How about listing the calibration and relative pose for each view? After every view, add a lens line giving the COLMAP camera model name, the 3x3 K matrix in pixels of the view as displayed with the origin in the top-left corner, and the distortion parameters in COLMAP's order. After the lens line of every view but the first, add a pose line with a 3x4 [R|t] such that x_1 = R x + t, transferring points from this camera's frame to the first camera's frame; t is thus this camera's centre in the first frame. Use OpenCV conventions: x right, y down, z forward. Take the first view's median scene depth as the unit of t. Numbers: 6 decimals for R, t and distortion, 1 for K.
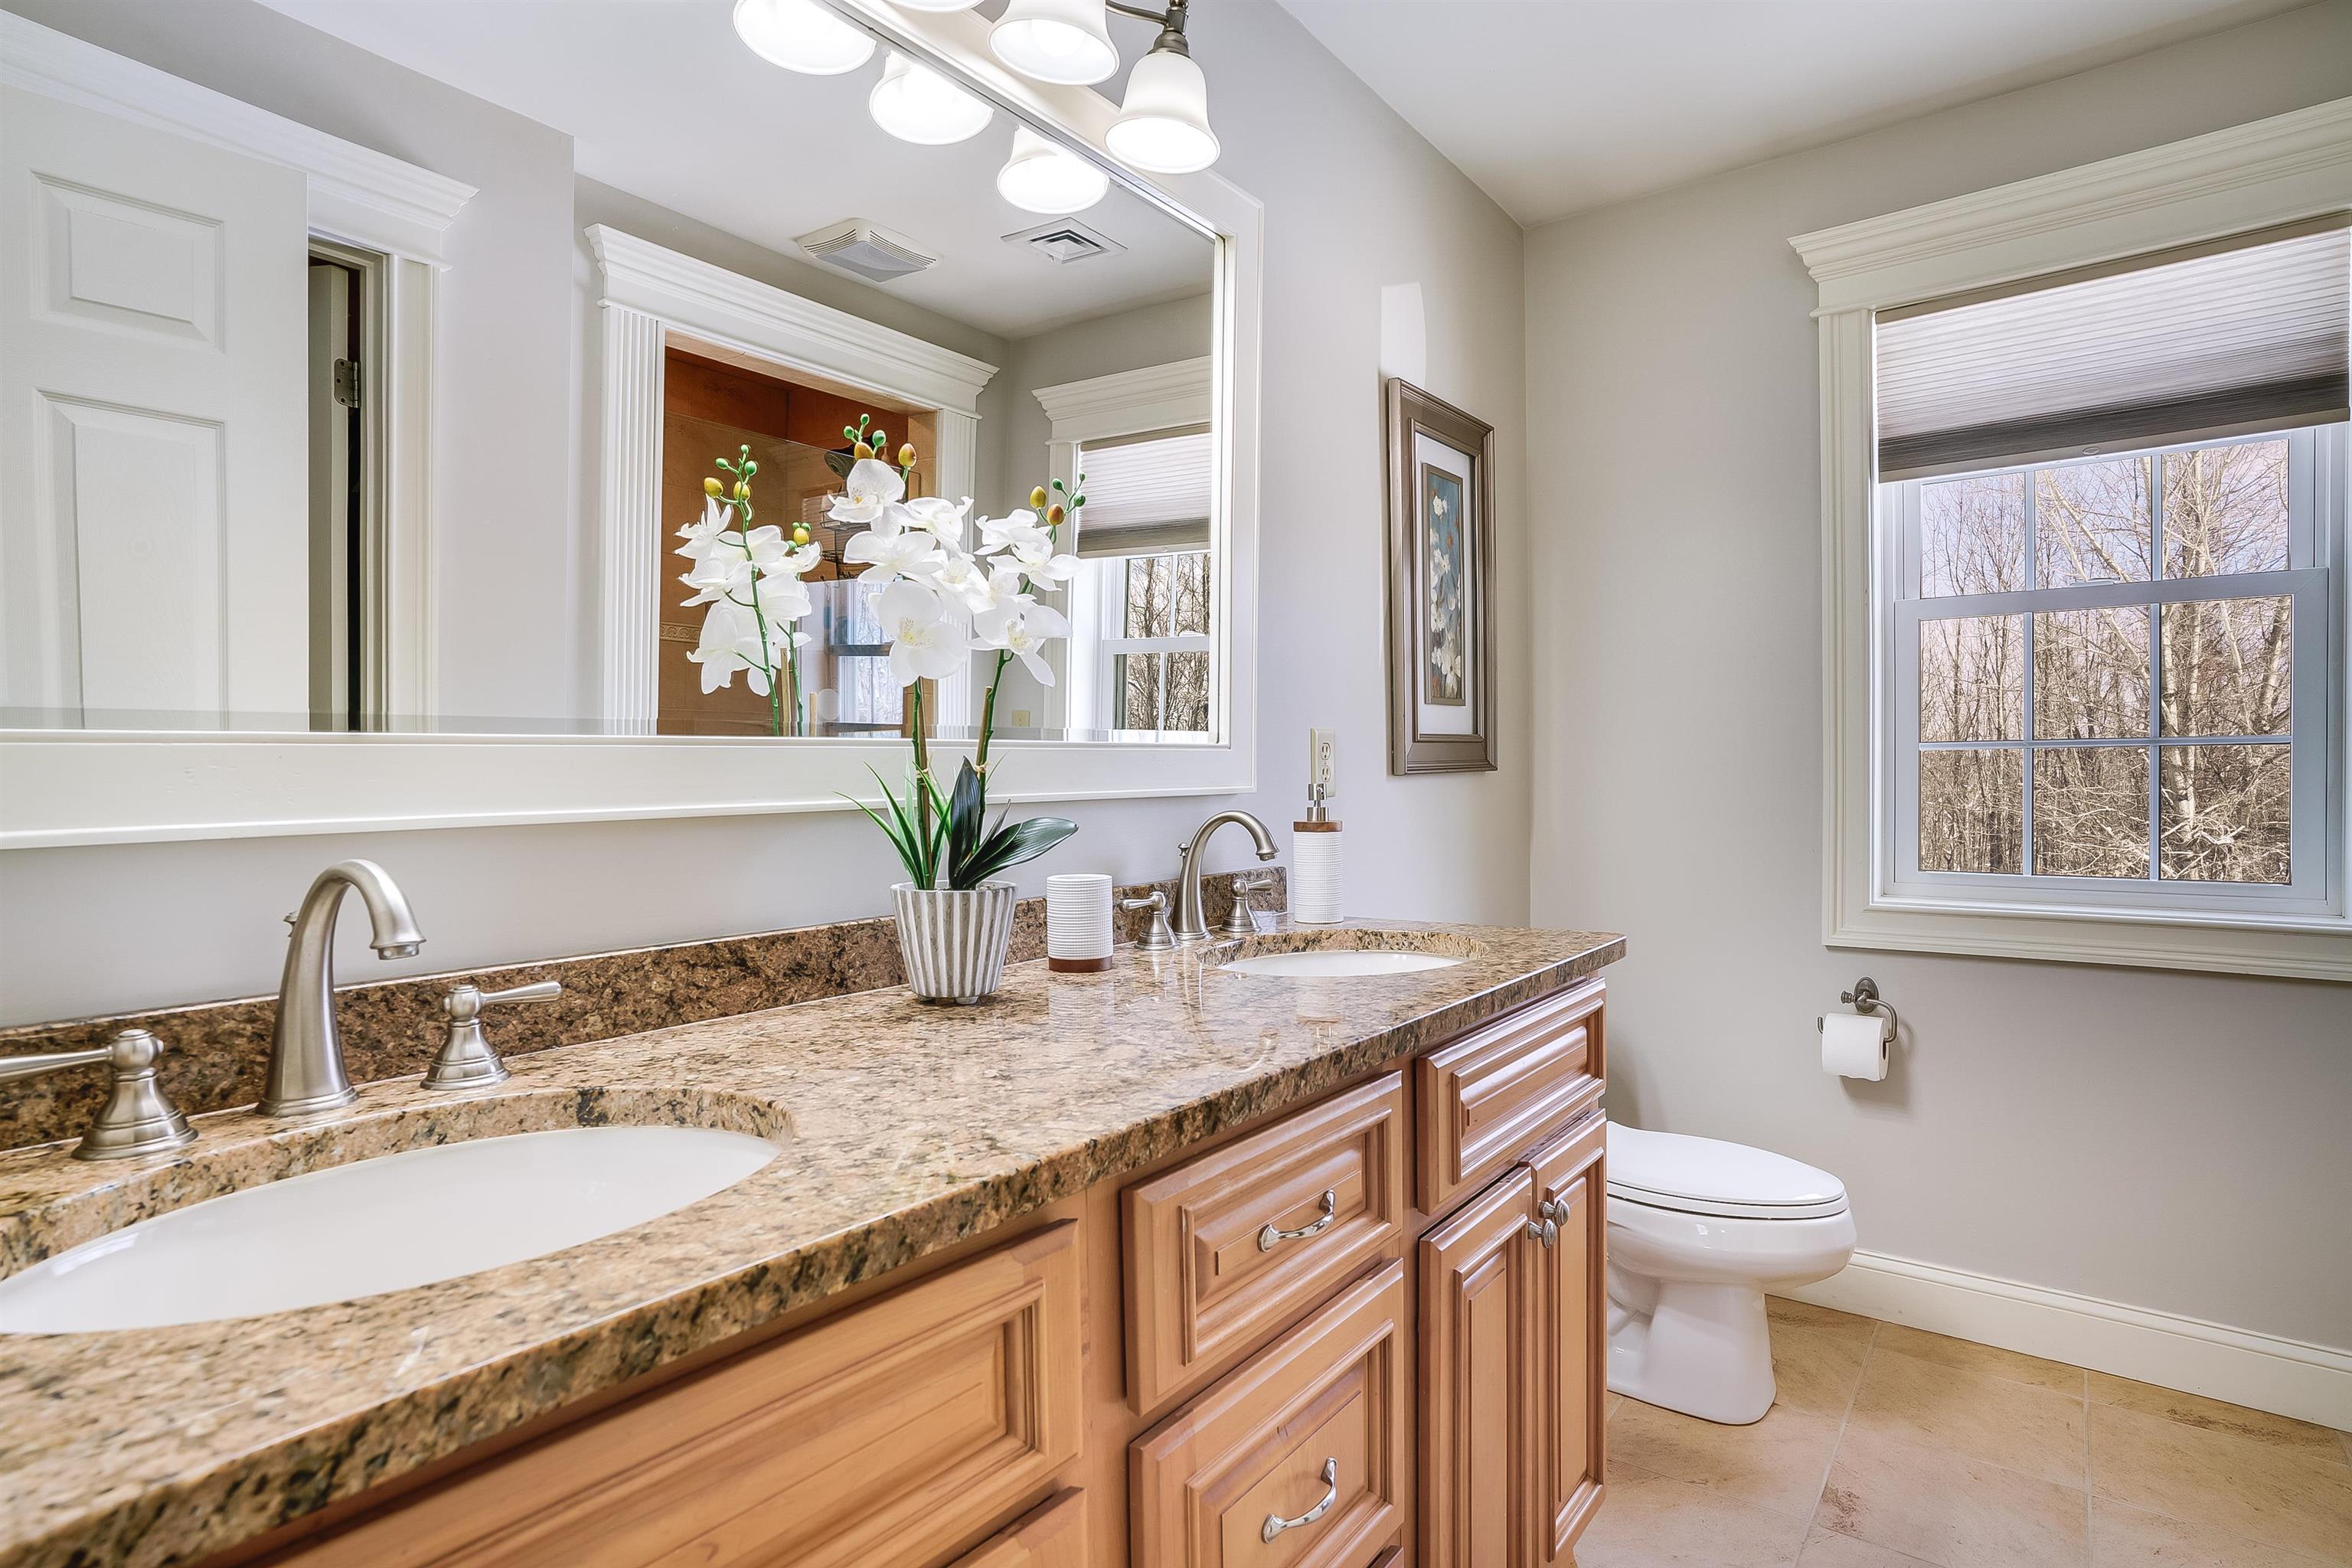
lens RADIAL K [[1163.9, 0, 1176.0], [0, 1163.9, 784.0], [0, 0, 1]] dist [-0.071391, 0.033822]
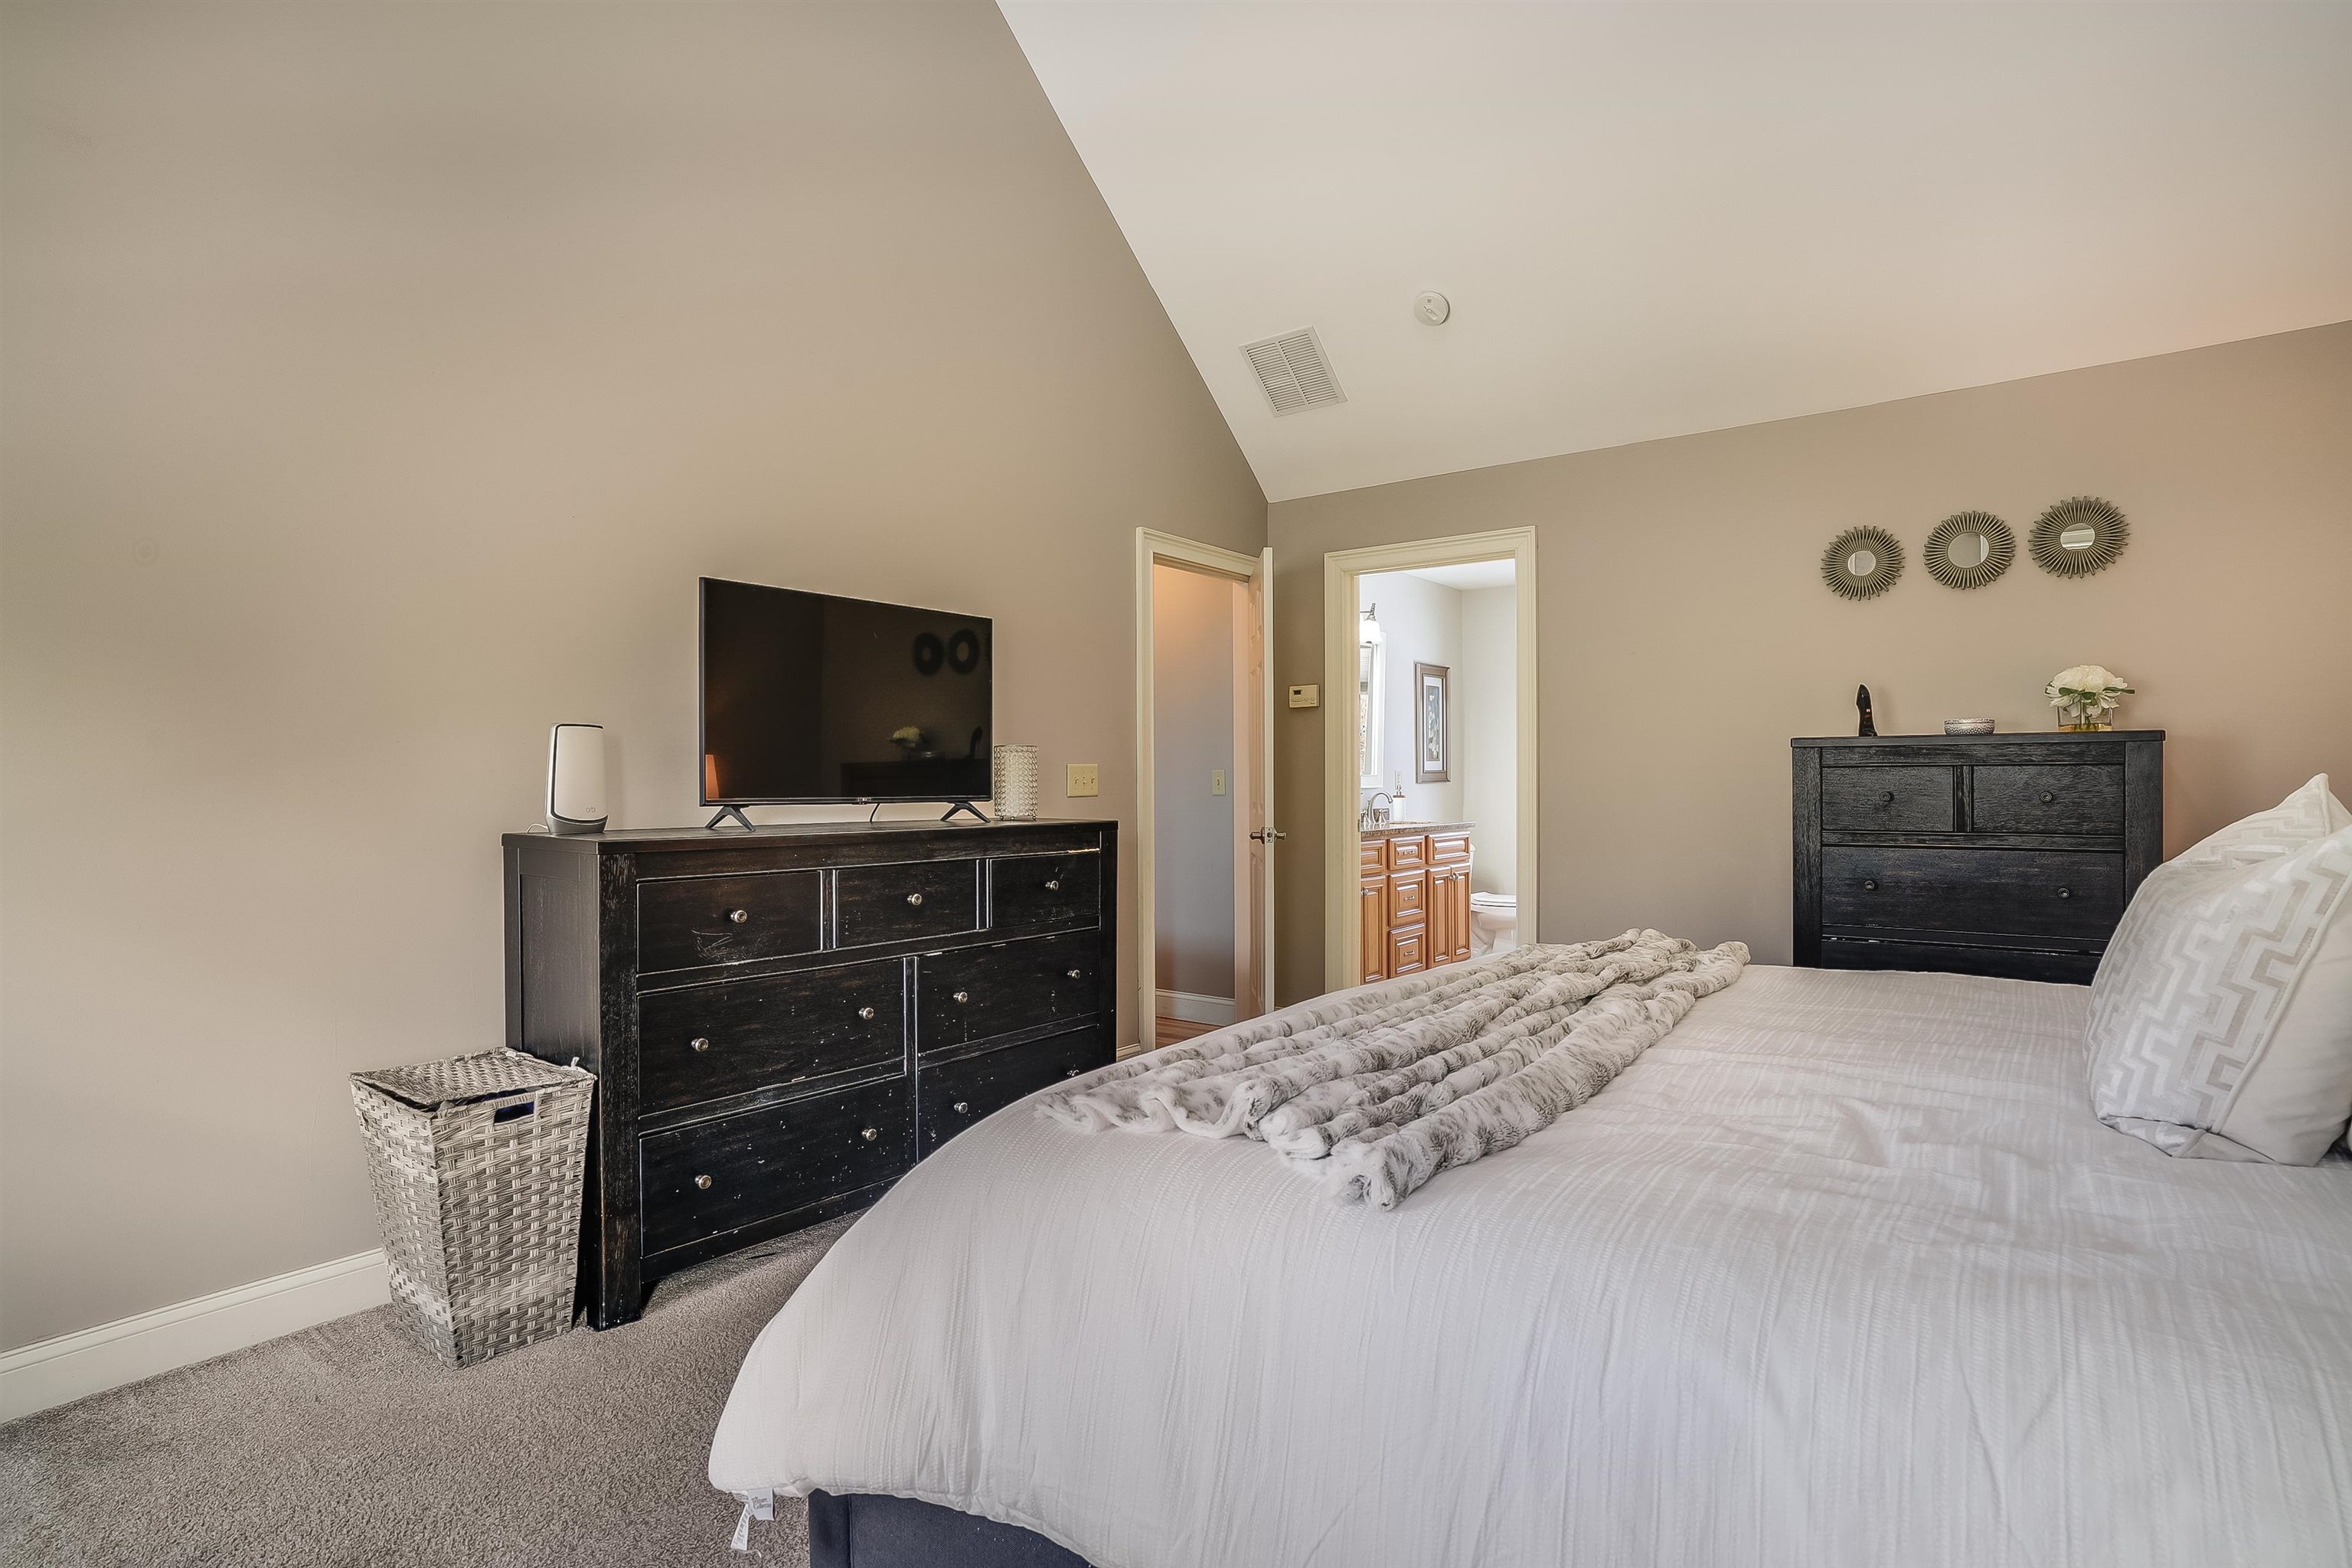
lens RADIAL K [[1163.9, 0, 1176.0], [0, 1163.9, 784.0], [0, 0, 1]] dist [-0.071391, 0.033822]
pose [[0.999975, 0.004431, 0.005539, -0.485356], [-0.004413, 0.999985, -0.003209, 0.006887], [-0.005553, 0.003184, 0.999980, -2.154068]]
